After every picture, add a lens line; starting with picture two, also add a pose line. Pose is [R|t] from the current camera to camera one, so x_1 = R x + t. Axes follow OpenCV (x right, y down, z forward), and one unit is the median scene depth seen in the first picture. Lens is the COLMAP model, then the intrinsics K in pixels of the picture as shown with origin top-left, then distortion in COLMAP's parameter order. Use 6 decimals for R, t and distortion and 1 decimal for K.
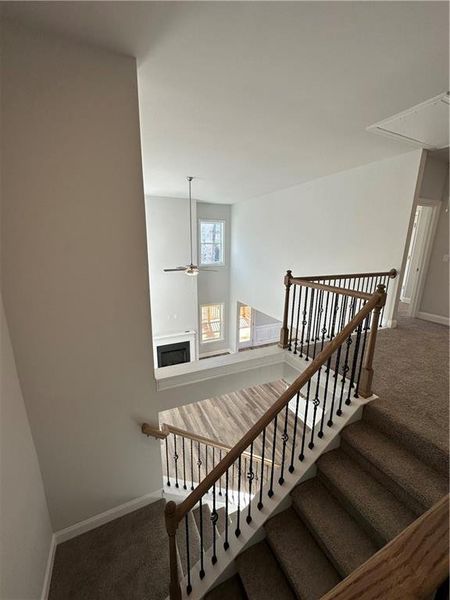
lens RADIAL K [[238.9, 0, 225.0], [0, 238.9, 300.0], [0, 0, 1]] dist [-0.000523, 0.000179]
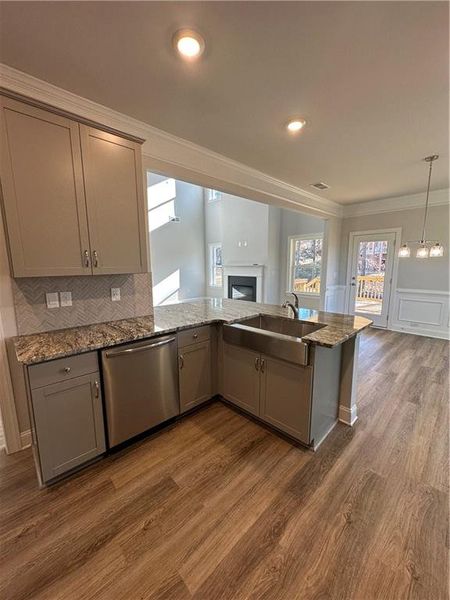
lens RADIAL K [[238.9, 0, 225.0], [0, 238.9, 300.0], [0, 0, 1]] dist [-0.000523, 0.000179]
pose [[0.318444, 0.131252, -0.938811, 0.562526], [-0.211850, 0.975173, 0.064476, 0.213727], [0.923966, 0.178355, 0.338344, 0.639324]]
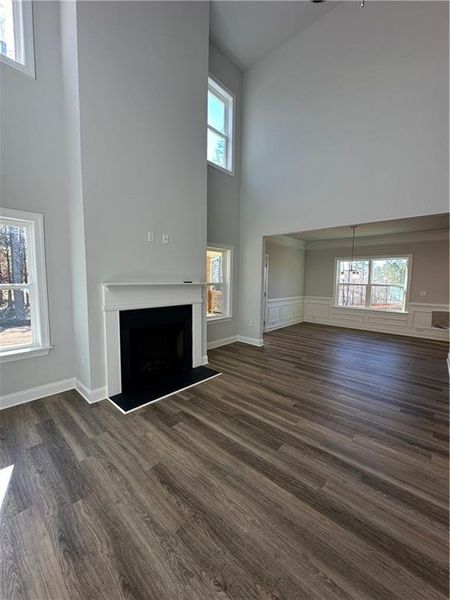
lens RADIAL K [[238.9, 0, 225.0], [0, 238.9, 300.0], [0, 0, 1]] dist [-0.000523, 0.000179]
pose [[0.925001, -0.029814, 0.378794, -0.254905], [0.081362, 0.989335, -0.120815, 0.217840], [-0.371152, 0.142573, 0.917561, 0.565465]]
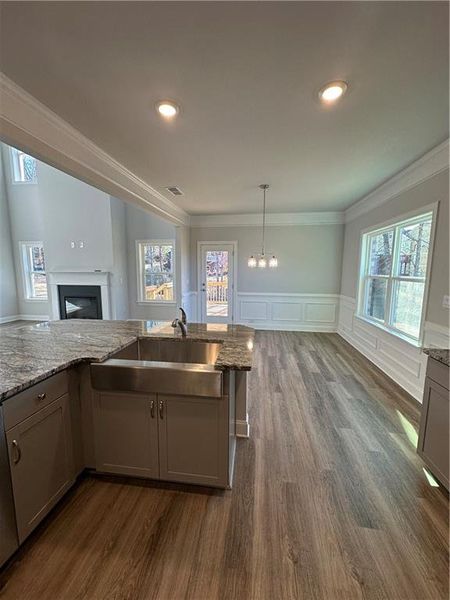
lens RADIAL K [[238.9, 0, 225.0], [0, 238.9, 300.0], [0, 0, 1]] dist [-0.000523, 0.000179]
pose [[0.832000, 0.067088, -0.550704, 0.494952], [-0.127279, 0.989266, -0.071778, 0.210606], [0.539977, 0.129812, 0.831609, 0.632966]]
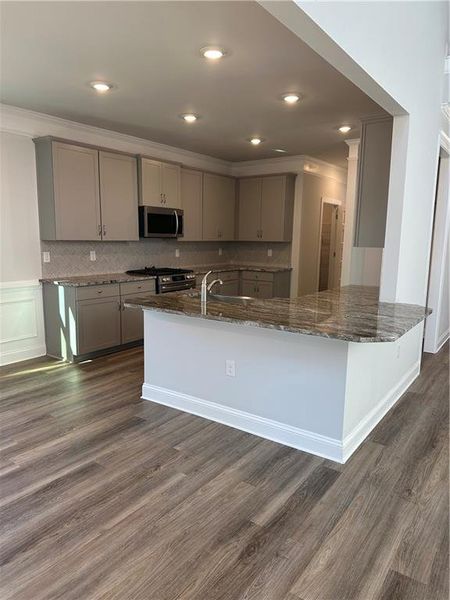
lens RADIAL K [[416.6, 0, 224.8], [0, 416.6, 308.8], [0, 0, 1]] dist [0.001213, -0.000438]
pose [[-0.487375, -0.168740, 0.856733, -0.010837], [0.182632, 0.939751, 0.288986, 0.129284], [-0.853880, 0.297312, -0.427194, 0.962628]]
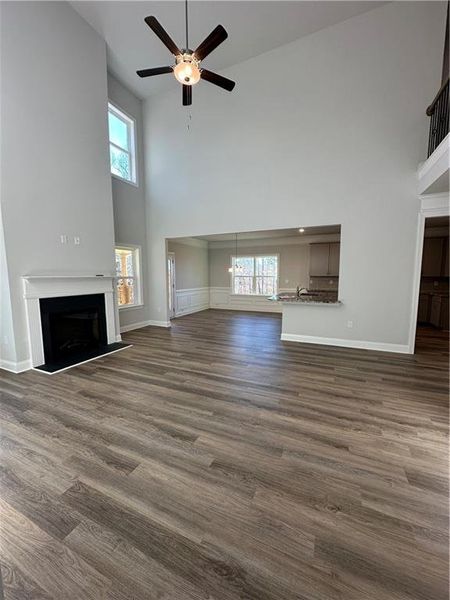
lens RADIAL K [[238.9, 0, 225.0], [0, 238.9, 300.0], [0, 0, 1]] dist [-0.000523, 0.000179]
pose [[0.764641, -0.079630, 0.639518, -0.284210], [0.157742, 0.985277, -0.065922, 0.262009], [-0.624854, 0.151286, 0.765944, 0.403634]]
